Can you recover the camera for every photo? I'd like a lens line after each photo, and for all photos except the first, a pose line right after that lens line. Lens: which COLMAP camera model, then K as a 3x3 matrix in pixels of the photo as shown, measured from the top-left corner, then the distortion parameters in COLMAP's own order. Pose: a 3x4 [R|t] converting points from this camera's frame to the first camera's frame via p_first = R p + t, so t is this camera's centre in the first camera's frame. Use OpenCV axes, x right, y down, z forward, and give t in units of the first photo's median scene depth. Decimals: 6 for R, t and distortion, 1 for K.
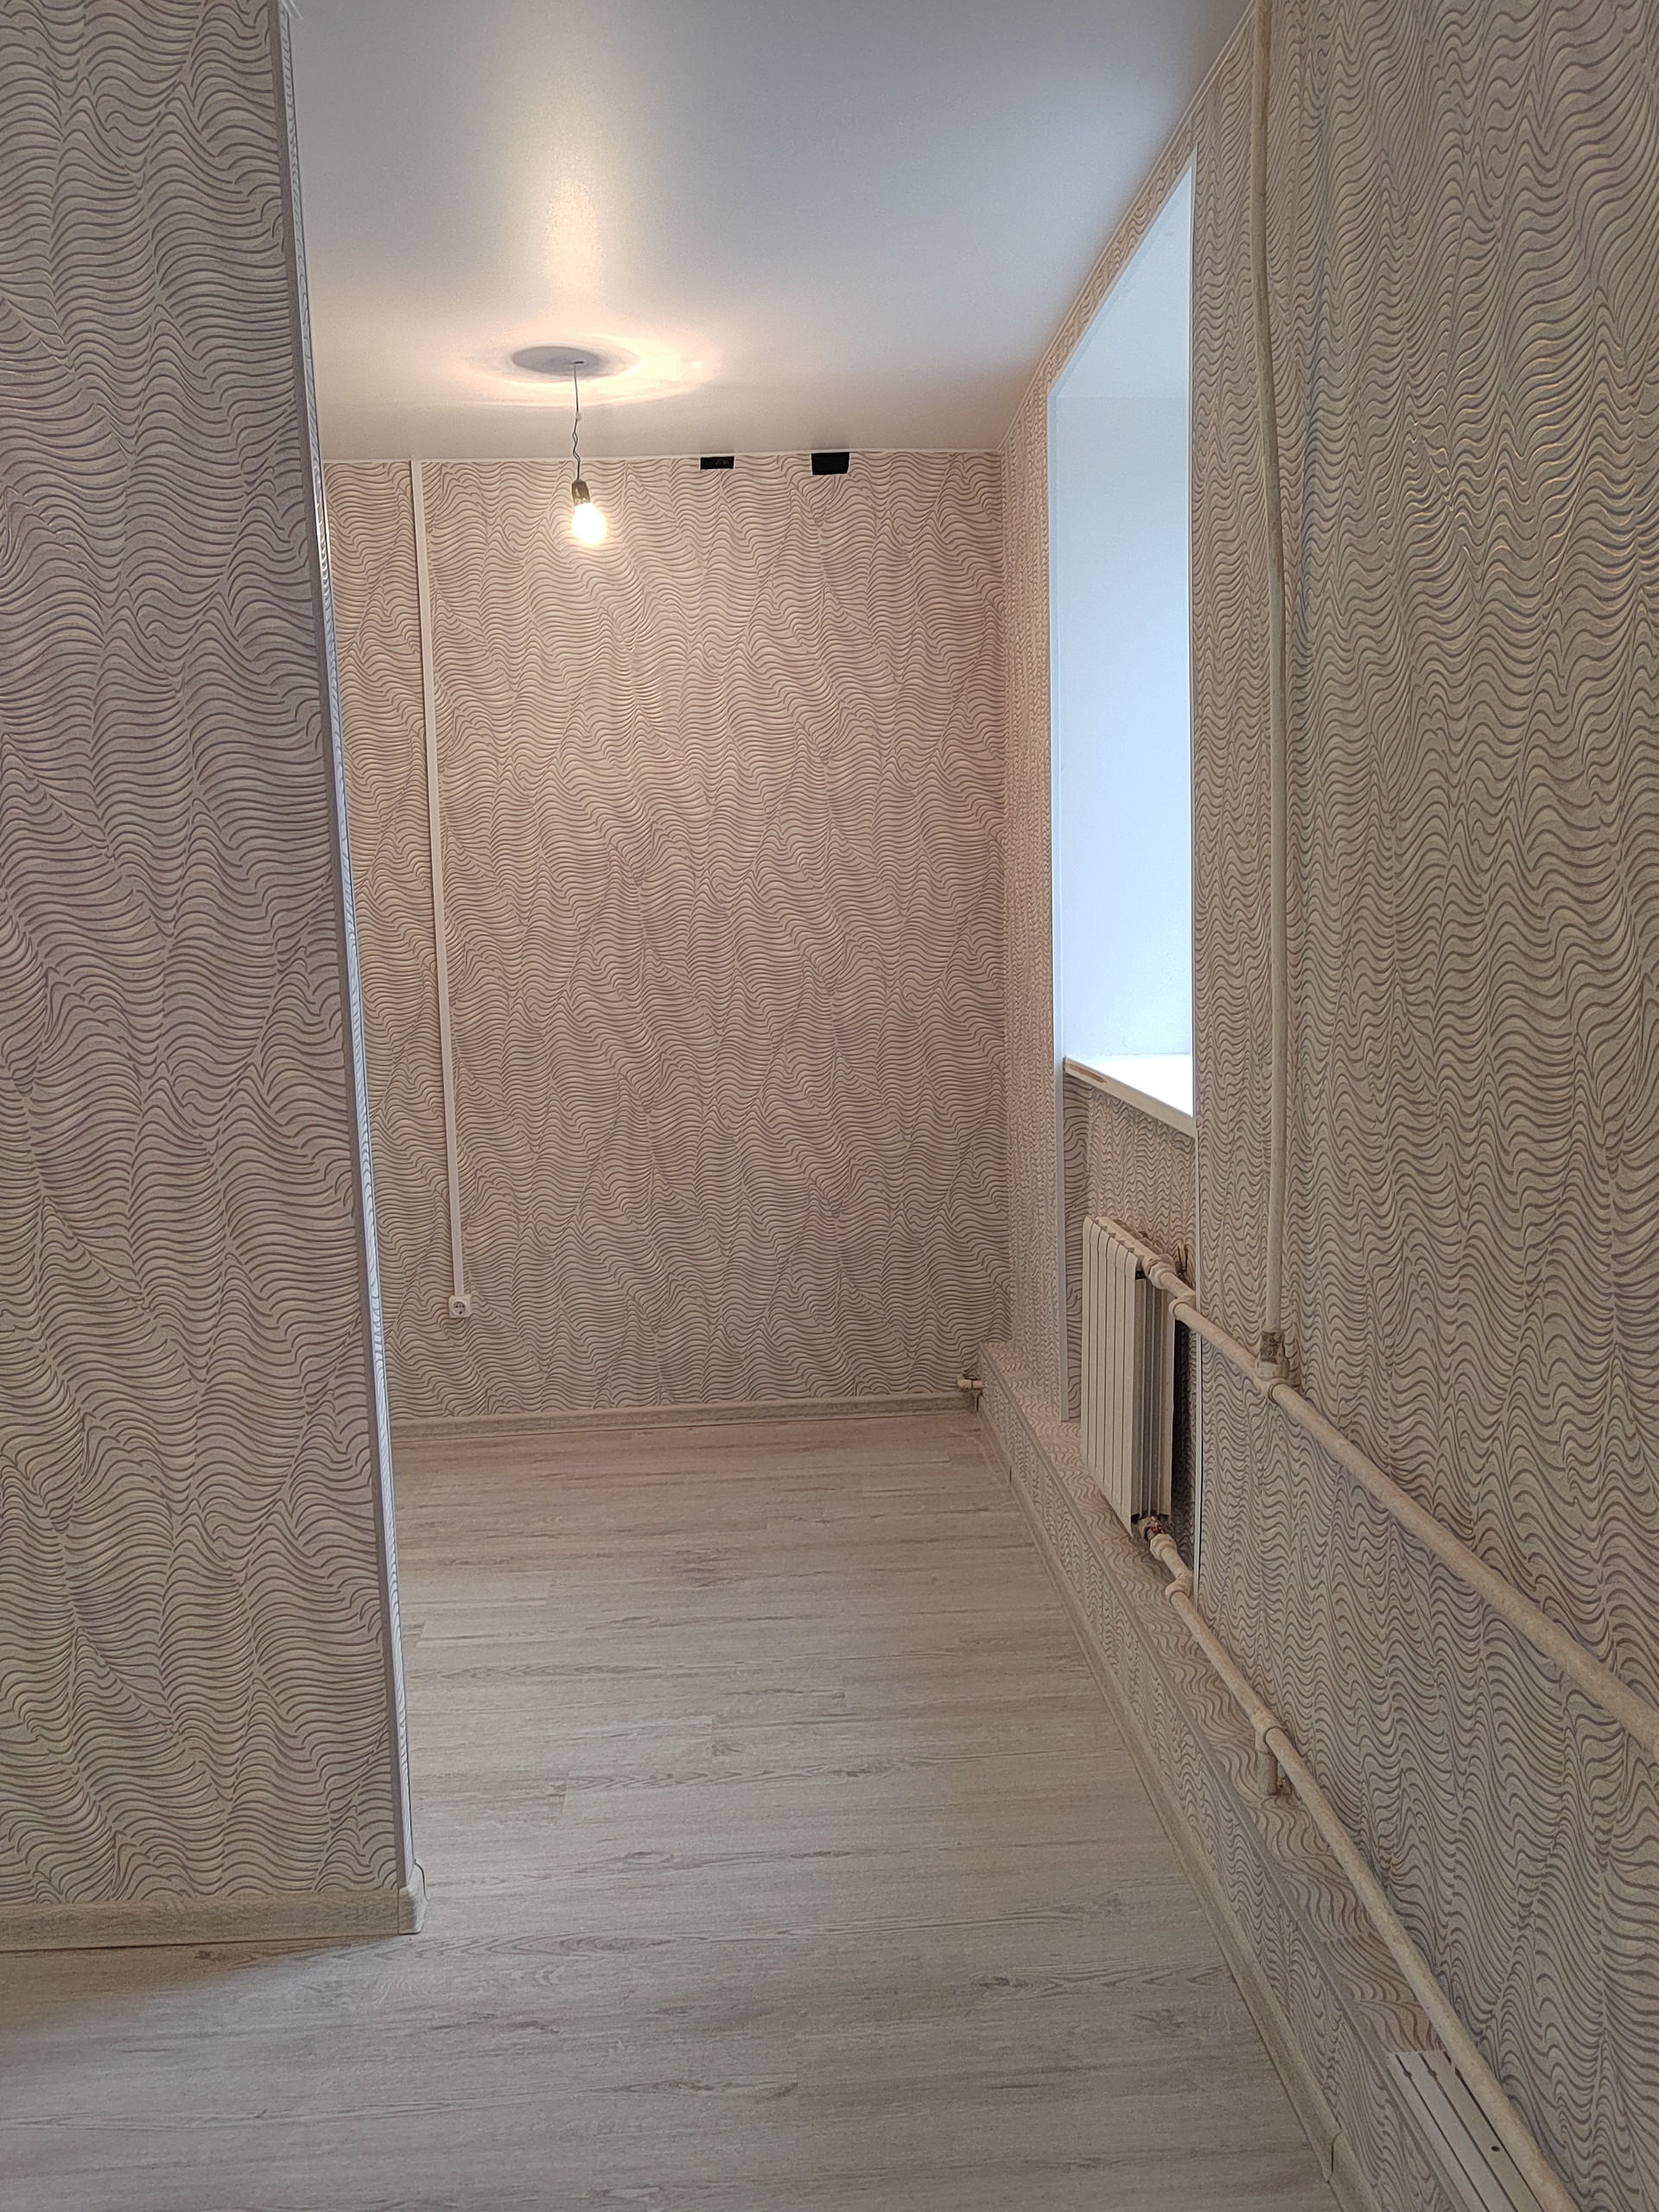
lens RADIAL K [[1824.3, 0, 812.5], [0, 1824.3, 1125.3], [0, 0, 1]] dist [0.109128, 0.003278]
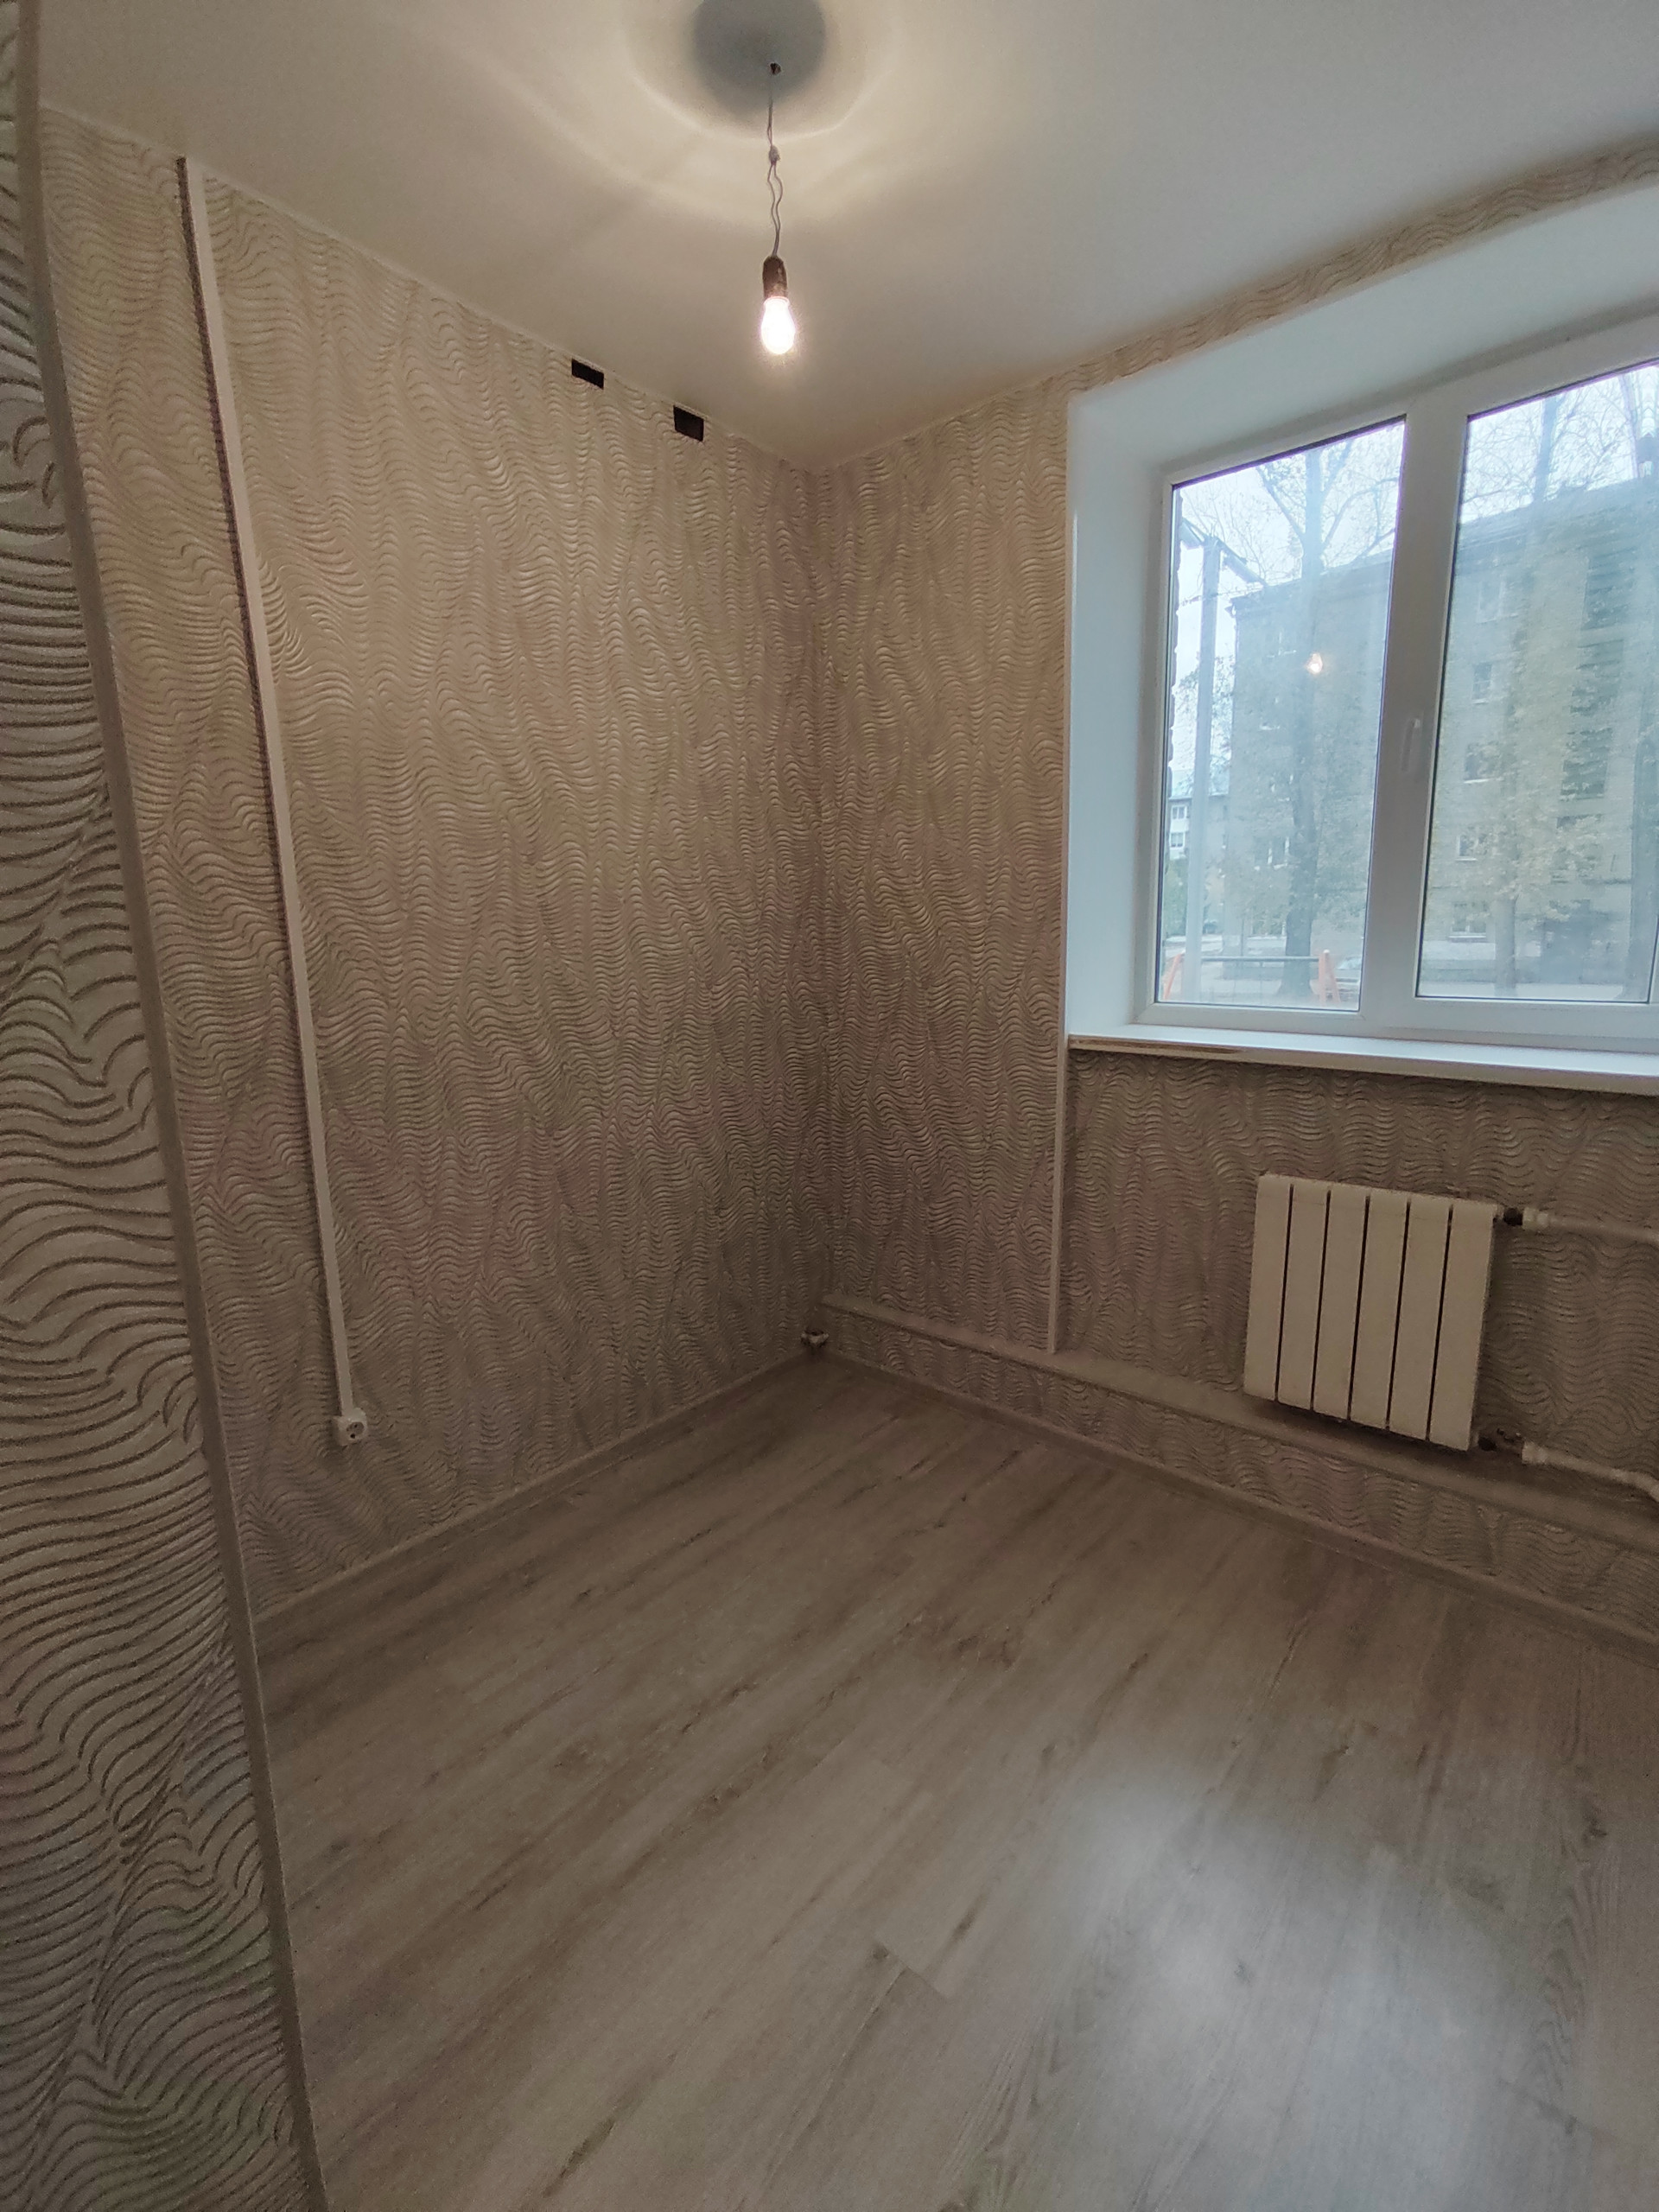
lens RADIAL K [[1020.9, 0, 833.5], [0, 1020.9, 1111.7], [0, 0, 1]] dist [-0.013800, 0.014054]
pose [[0.677748, -0.118789, 0.725636, -0.351532], [0.090298, 0.992840, 0.078193, -0.043979], [-0.729729, 0.012528, 0.683622, 0.588048]]
